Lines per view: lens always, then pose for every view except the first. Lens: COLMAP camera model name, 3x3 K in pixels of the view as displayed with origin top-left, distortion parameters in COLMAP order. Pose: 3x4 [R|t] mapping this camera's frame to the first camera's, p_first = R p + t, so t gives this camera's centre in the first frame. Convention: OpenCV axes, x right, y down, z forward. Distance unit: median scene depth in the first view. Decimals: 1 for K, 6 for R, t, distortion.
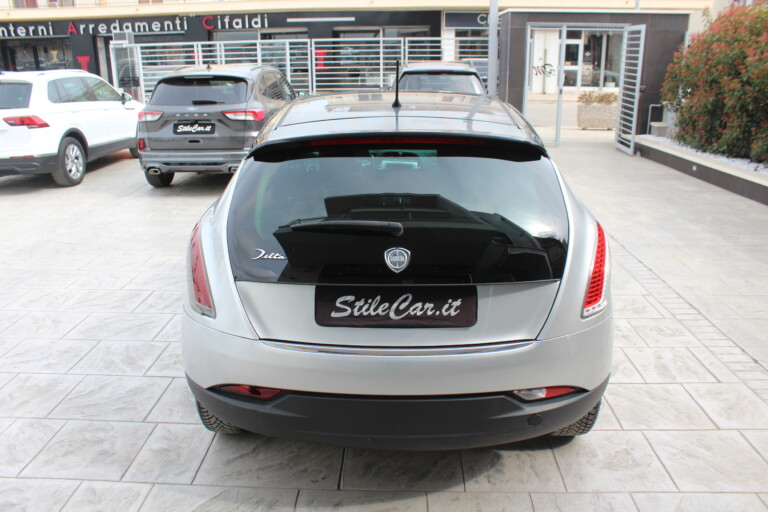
lens RADIAL K [[625.3, 0, 384.0], [0, 625.3, 256.0], [0, 0, 1]] dist [-0.165249, 0.139099]
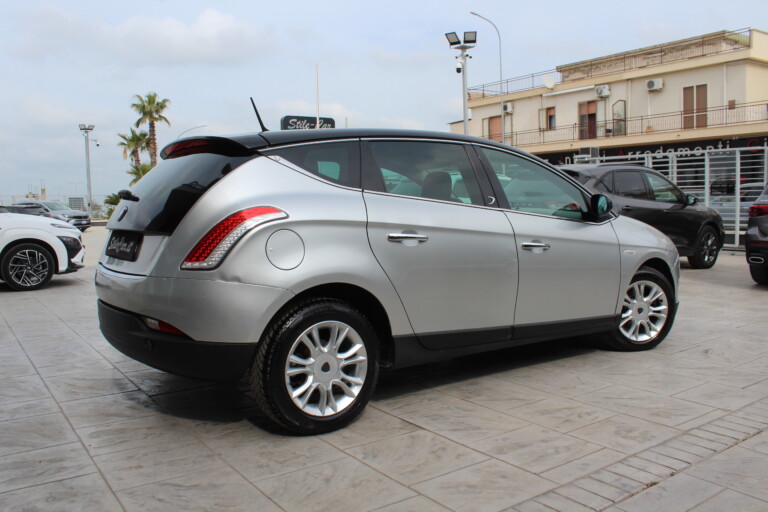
lens RADIAL K [[625.3, 0, 384.0], [0, 625.3, 256.0], [0, 0, 1]] dist [-0.165249, 0.139099]
pose [[0.640452, 0.068786, -0.764912, 0.812292], [-0.223807, 0.969468, -0.100210, 0.058181], [0.734664, 0.235372, 0.636292, 0.276984]]
